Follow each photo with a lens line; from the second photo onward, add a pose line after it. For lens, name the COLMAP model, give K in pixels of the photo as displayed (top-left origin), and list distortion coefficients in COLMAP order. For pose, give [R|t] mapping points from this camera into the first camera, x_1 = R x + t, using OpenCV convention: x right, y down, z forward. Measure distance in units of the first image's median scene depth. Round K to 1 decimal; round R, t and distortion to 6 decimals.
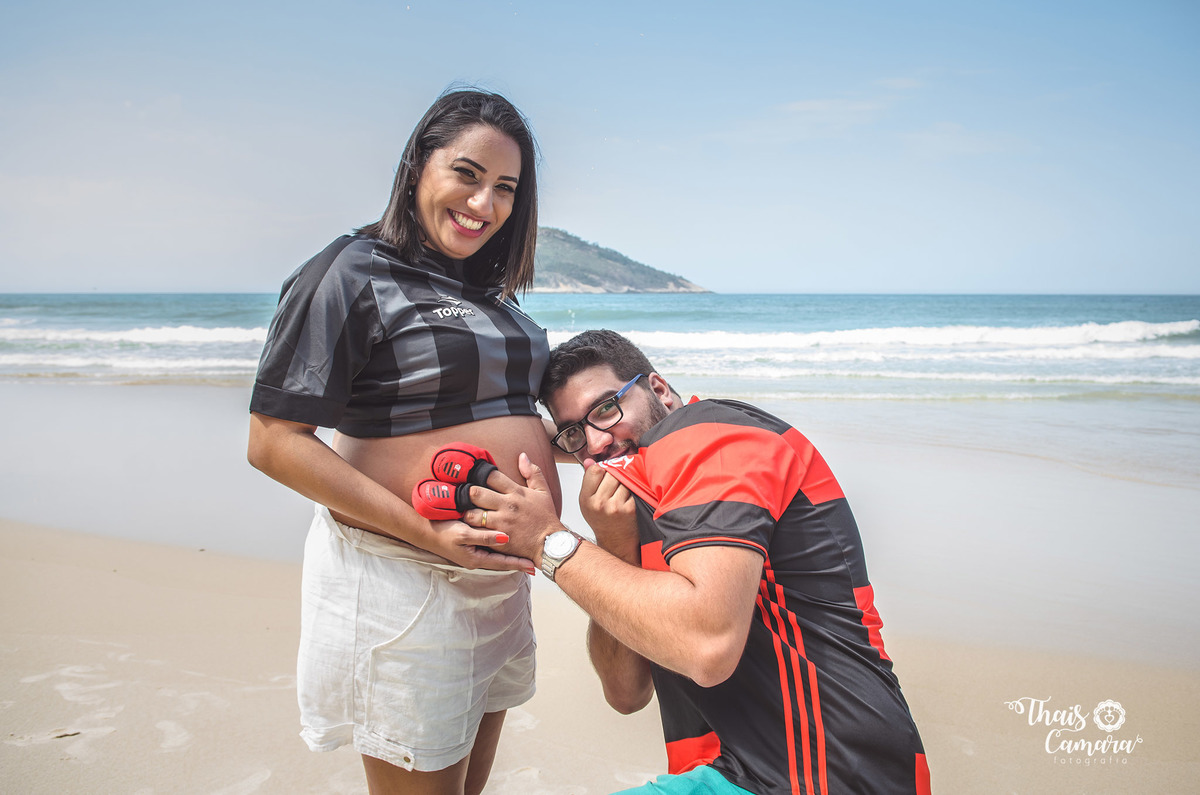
lens RADIAL K [[962.4, 0, 599.5], [0, 962.4, 397.1], [0, 0, 1]] dist [0.008011, 0.000553]
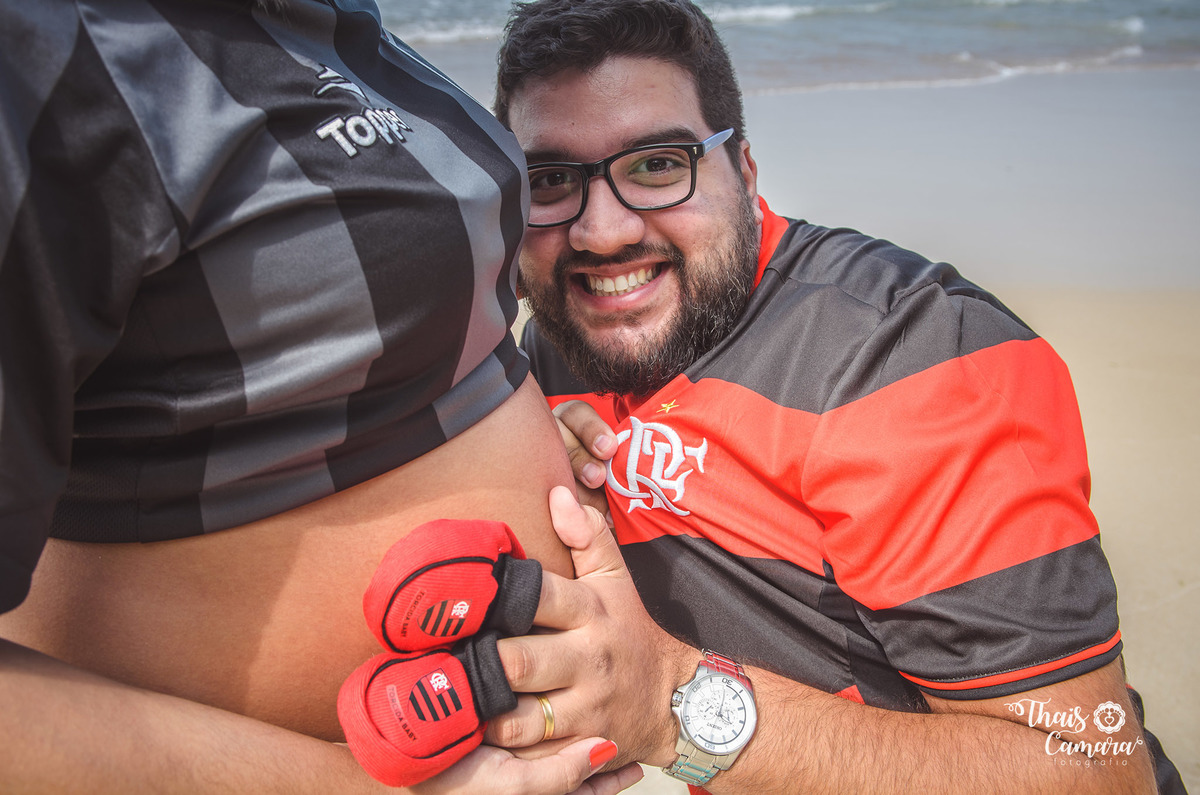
lens RADIAL K [[957.3, 0, 599.6], [0, 957.3, 398.8], [0, 0, 1]] dist [-0.001884, -0.001367]
pose [[0.894565, -0.150900, 0.420692, -0.233734], [0.013364, 0.949888, 0.312304, -0.103028], [-0.446737, -0.273754, 0.851754, 0.704583]]
